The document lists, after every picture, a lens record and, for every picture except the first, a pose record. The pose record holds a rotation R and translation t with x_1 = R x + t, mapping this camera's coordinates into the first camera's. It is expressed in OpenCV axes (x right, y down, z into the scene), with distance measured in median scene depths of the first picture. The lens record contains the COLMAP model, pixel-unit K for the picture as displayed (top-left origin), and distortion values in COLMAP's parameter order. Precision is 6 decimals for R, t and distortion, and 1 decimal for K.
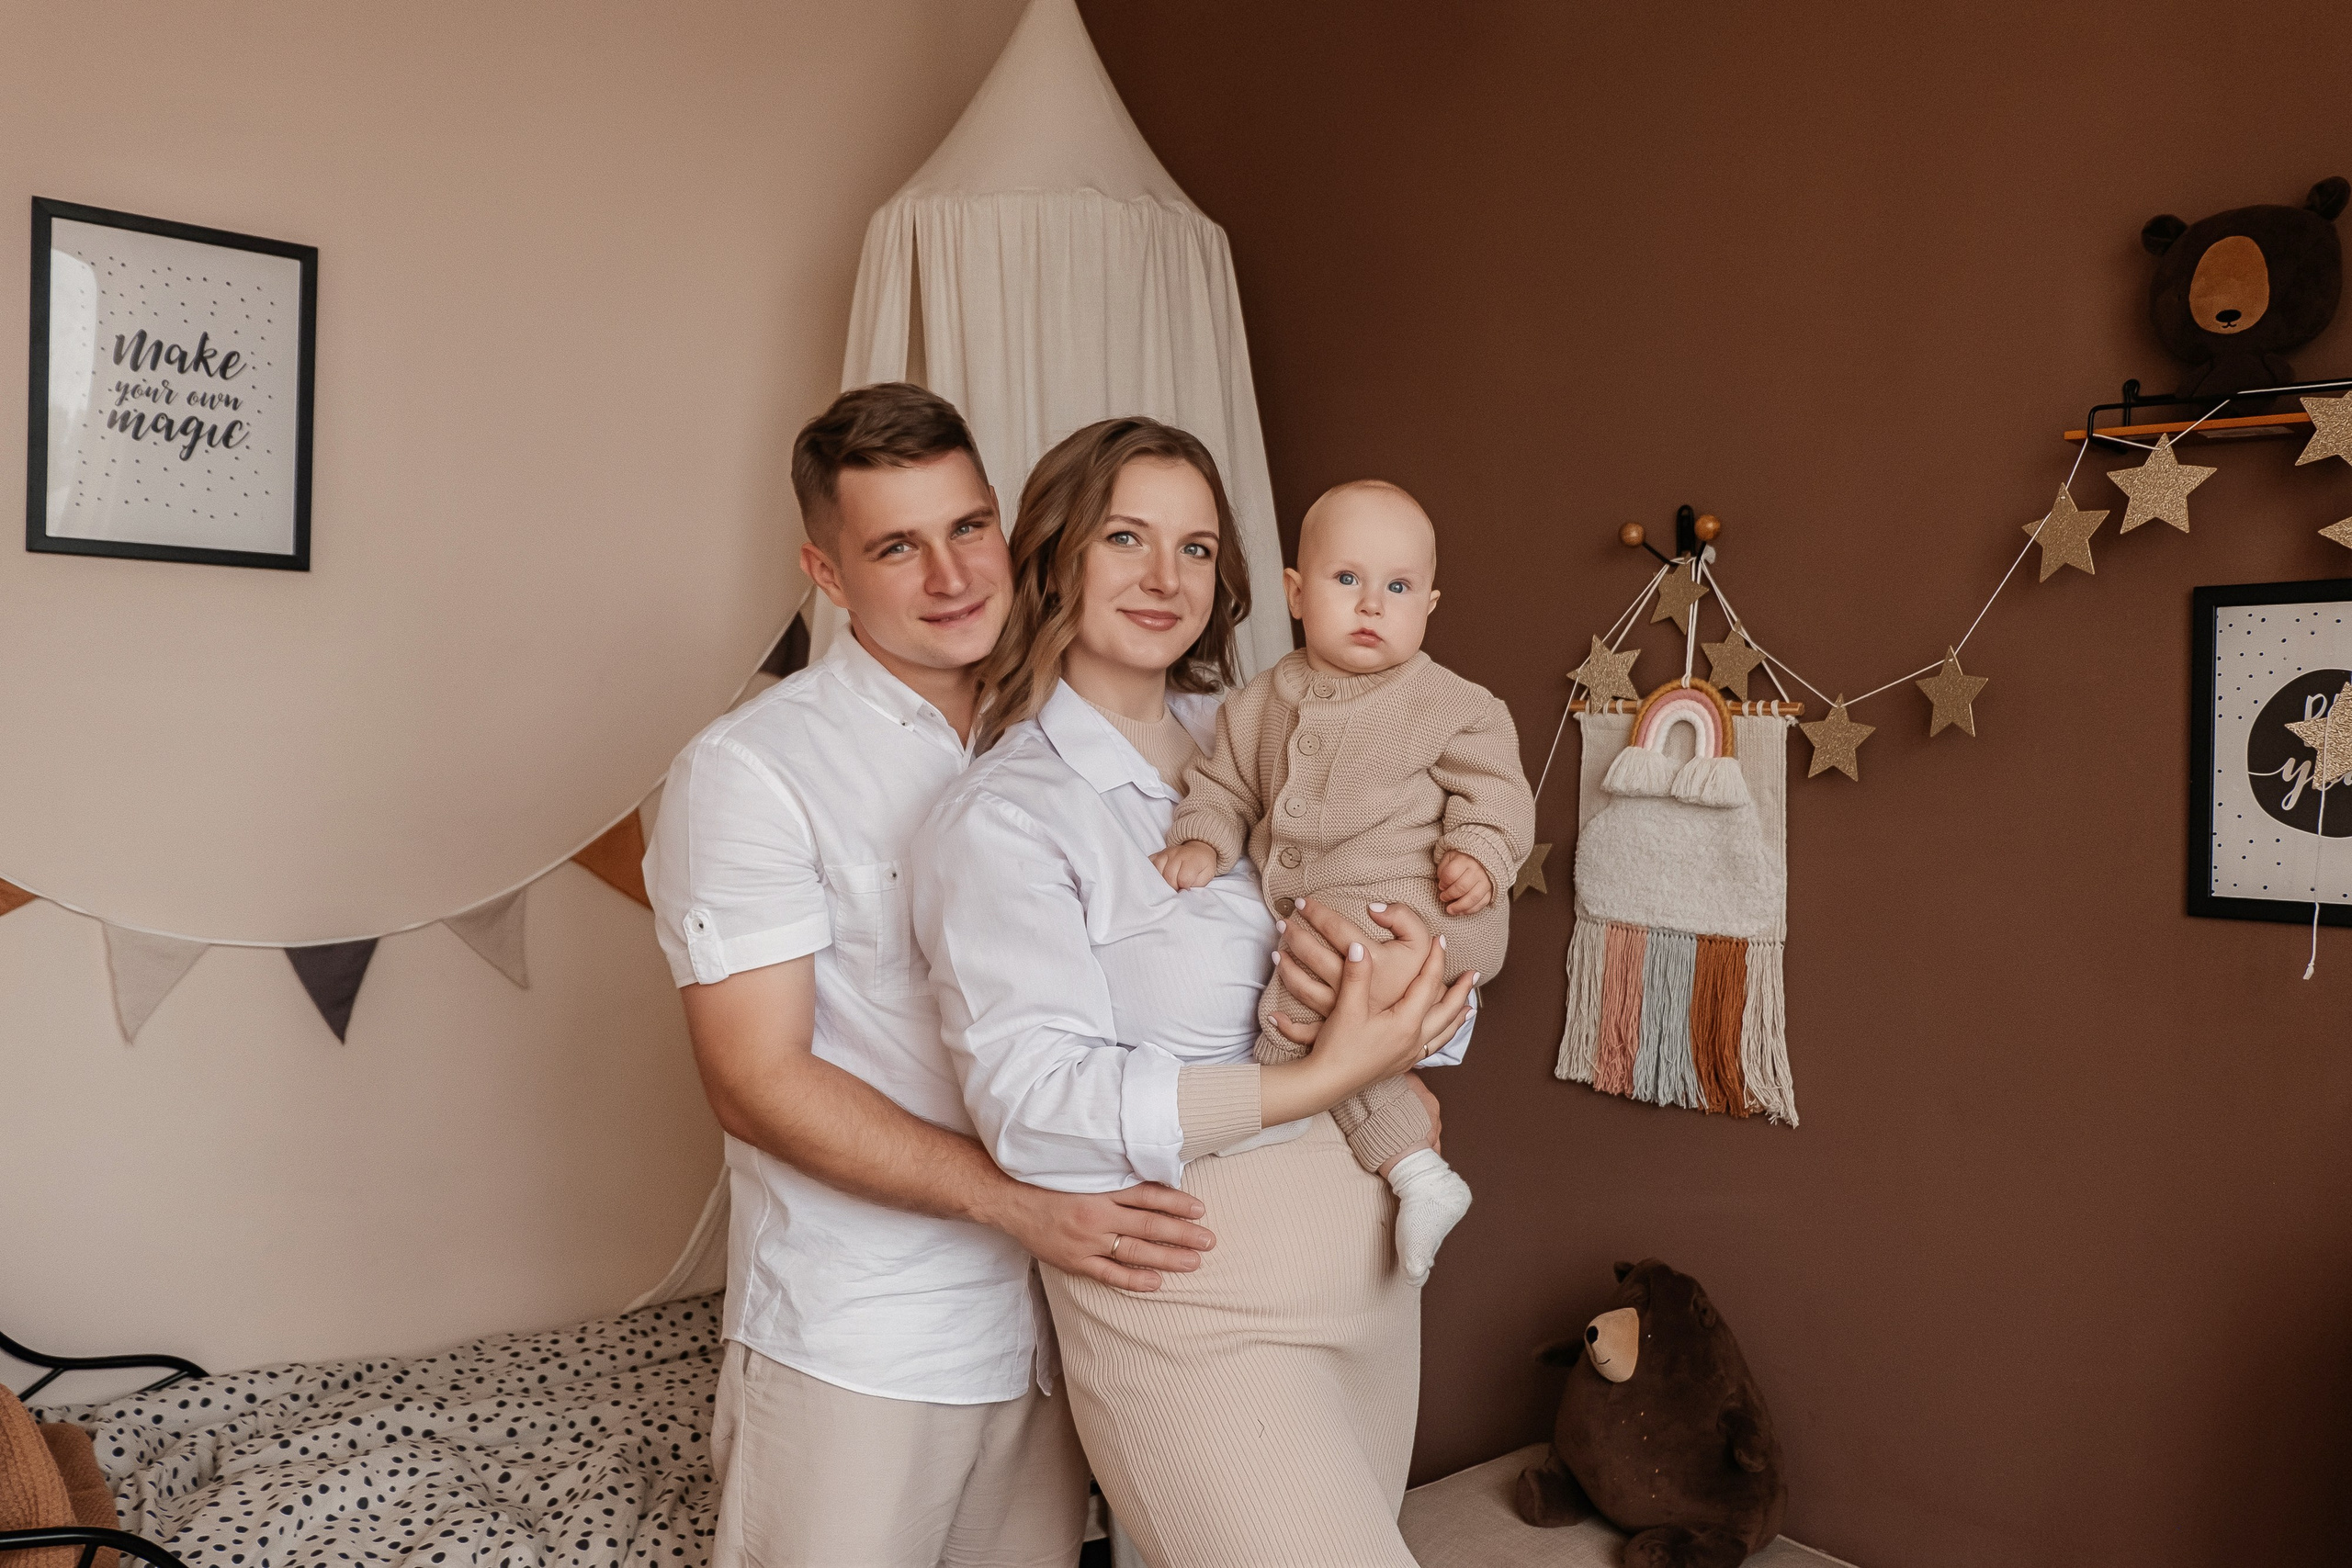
lens RADIAL K [[1851.9, 0, 1176.0], [0, 1851.9, 784.0], [0, 0, 1]] dist [-0.037506, 0.001377]
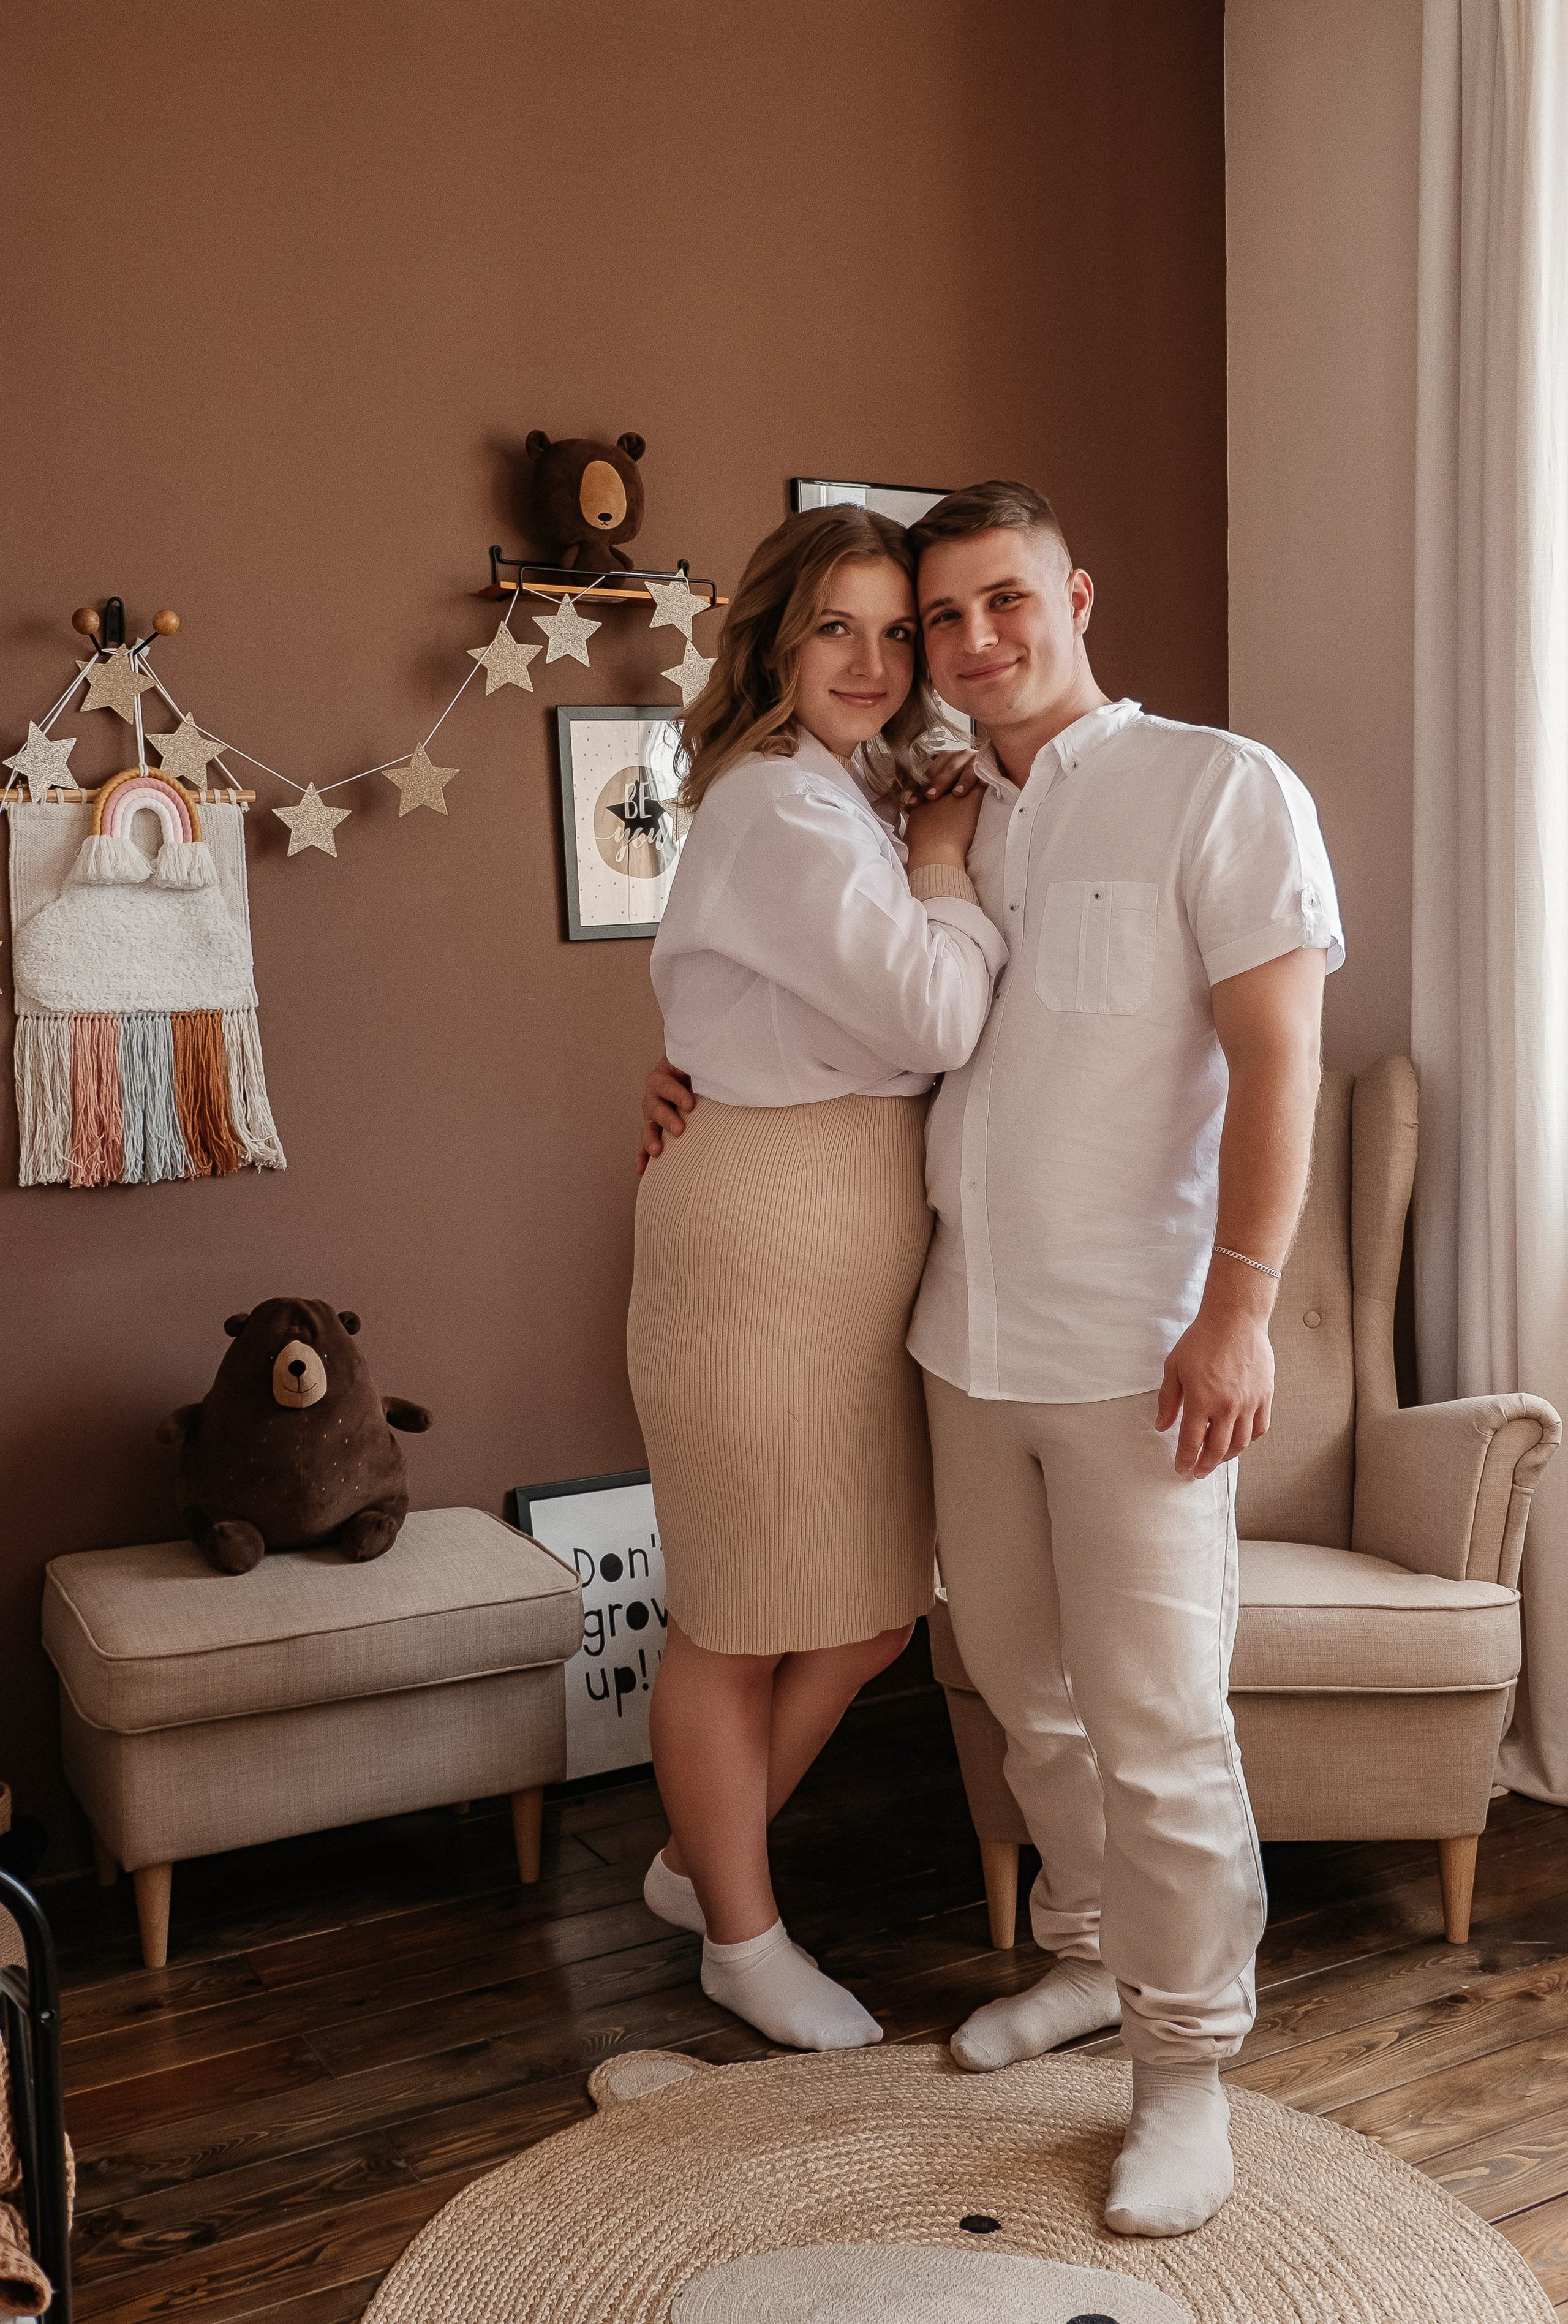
lens RADIAL K [[2220.5, 0, 786.8], [0, 2220.5, 1075.7], [0, 0, 1]] dist [-0.000060, -0.004934]
pose [[0.199002, -0.106744, 0.974168, -0.882137], [0.059841, 0.993519, 0.096640, 0.015746], [-0.978170, 0.039063, 0.204100, 0.399461]]
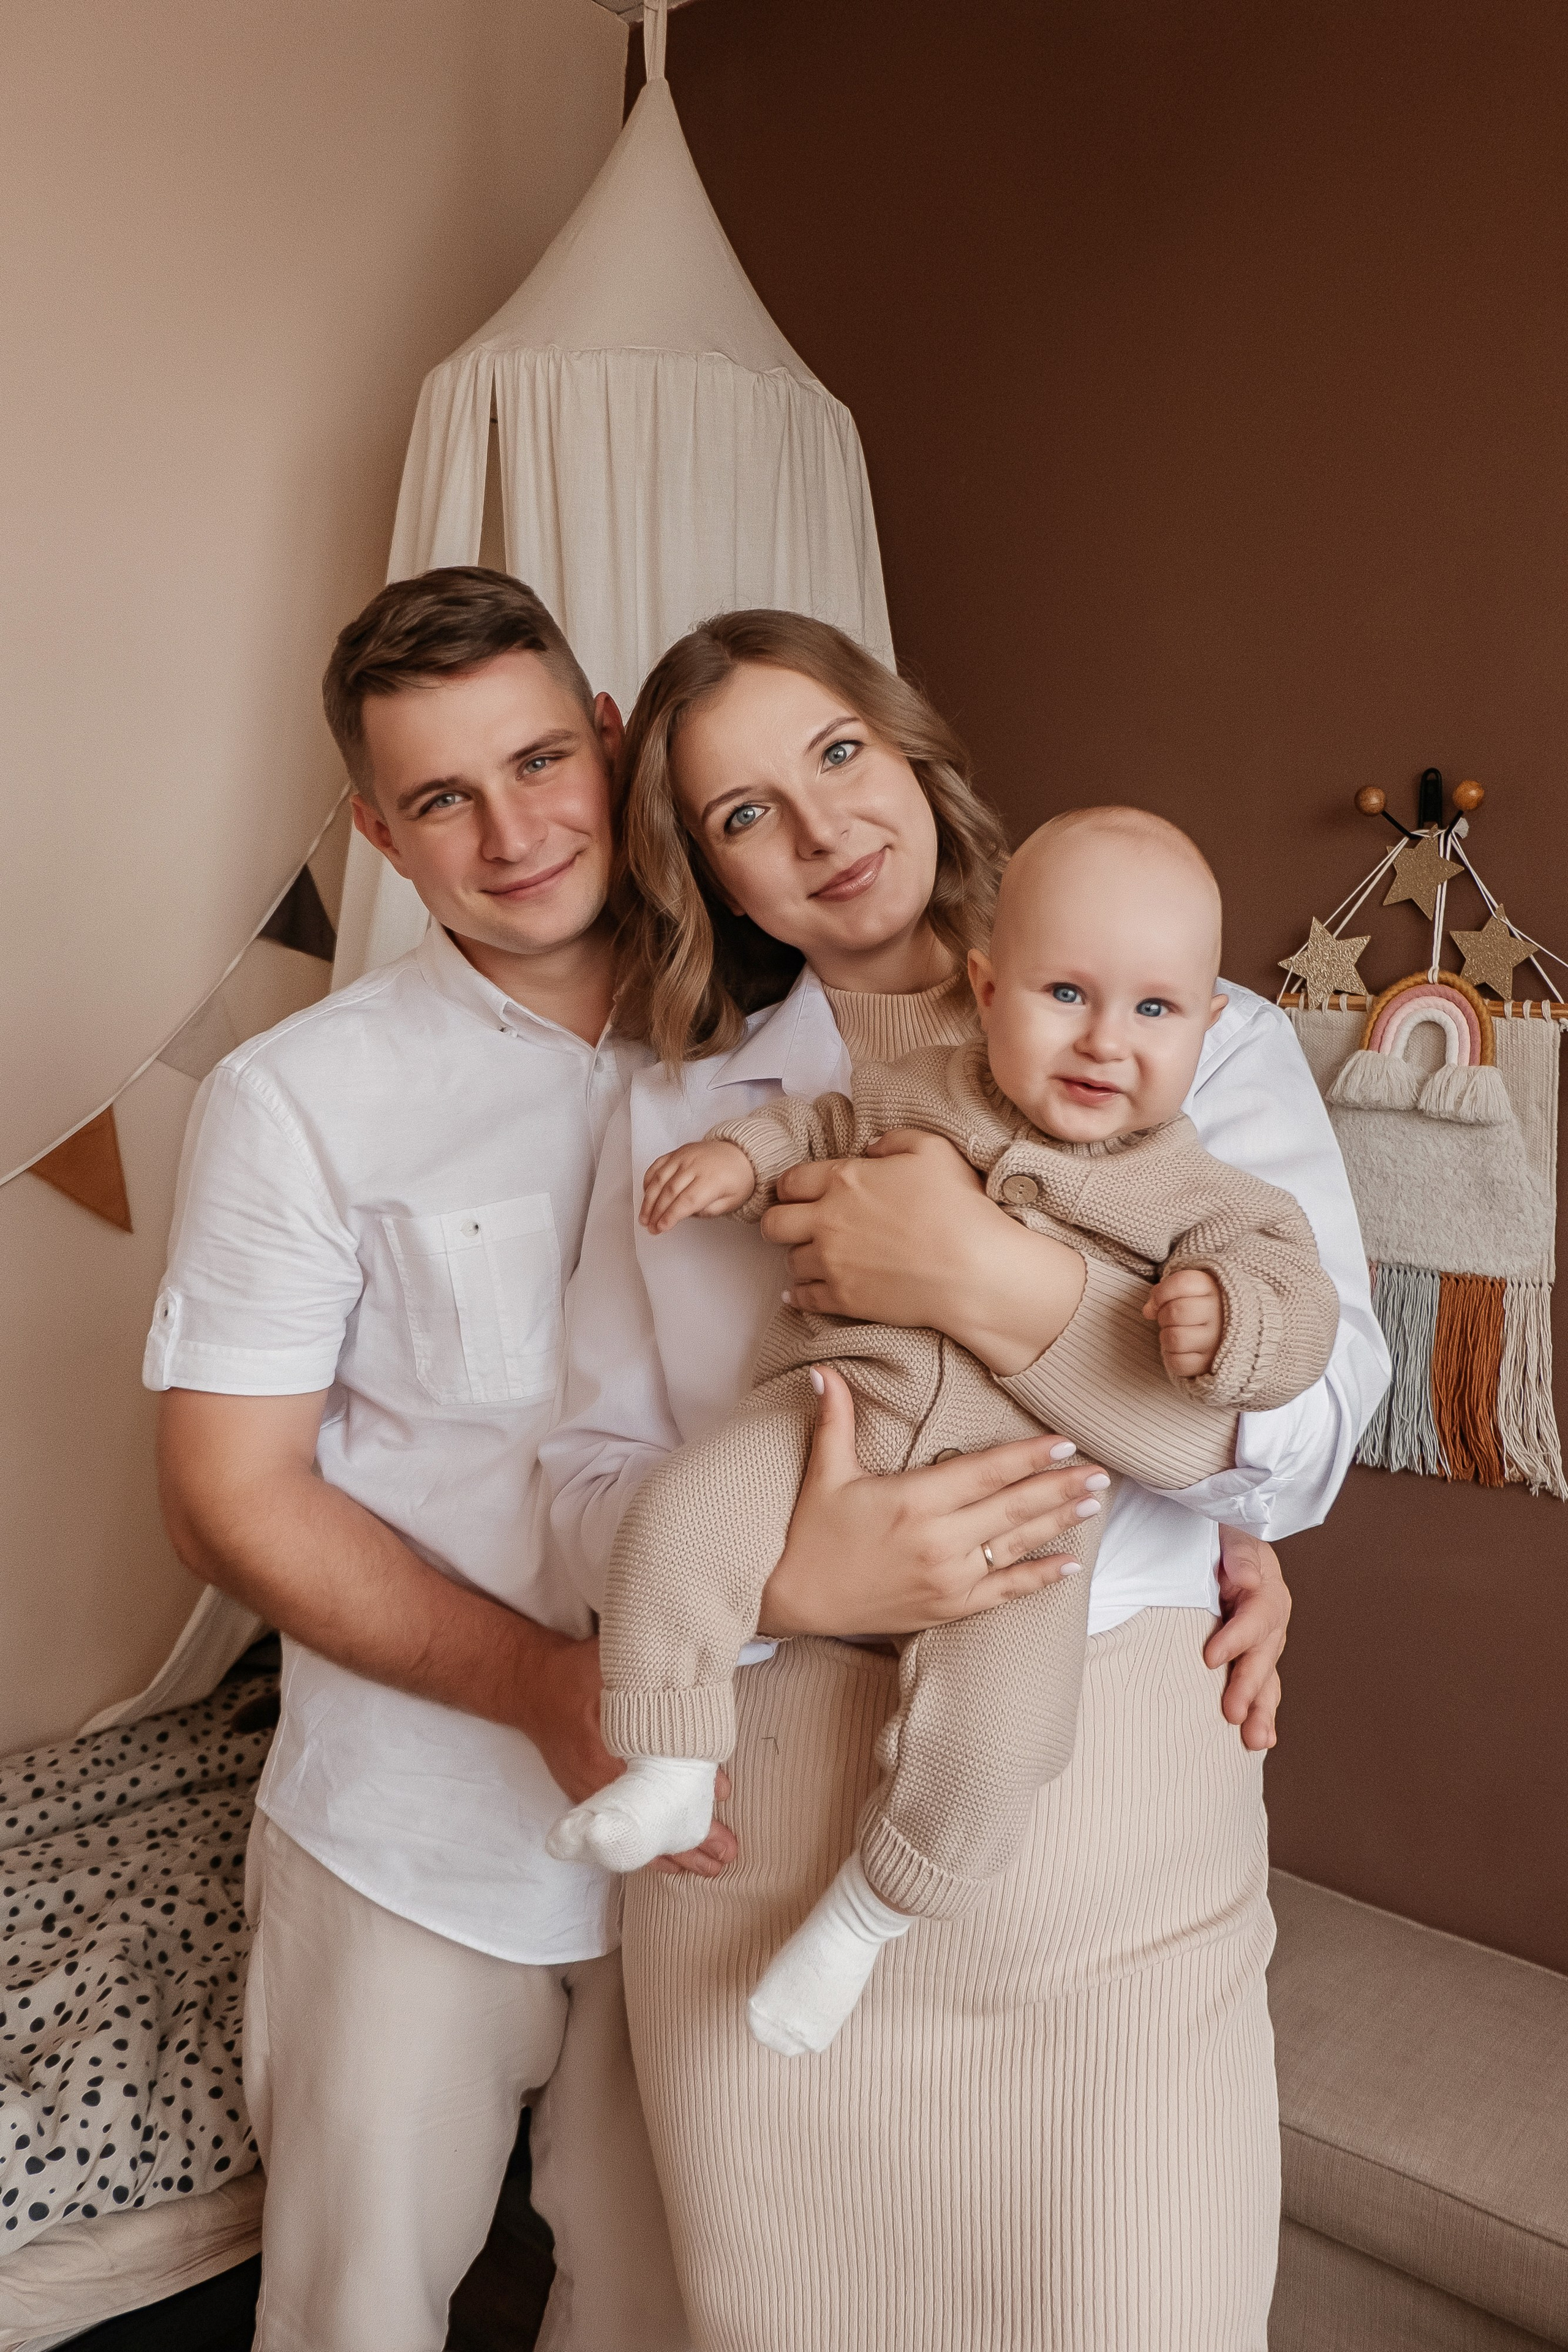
lens RADIAL K [[1899.5, 0, 829.4], [0, 1899.5, 1070.1], [0, 0, 1]] dist [-0.027255, -0.006565]
pose [[0.987862, 0.012676, 0.154818, -0.133909], [-0.014038, 0.999872, 0.007704, -0.014617], [-0.154701, -0.009784, 0.987913, 0.178540]]
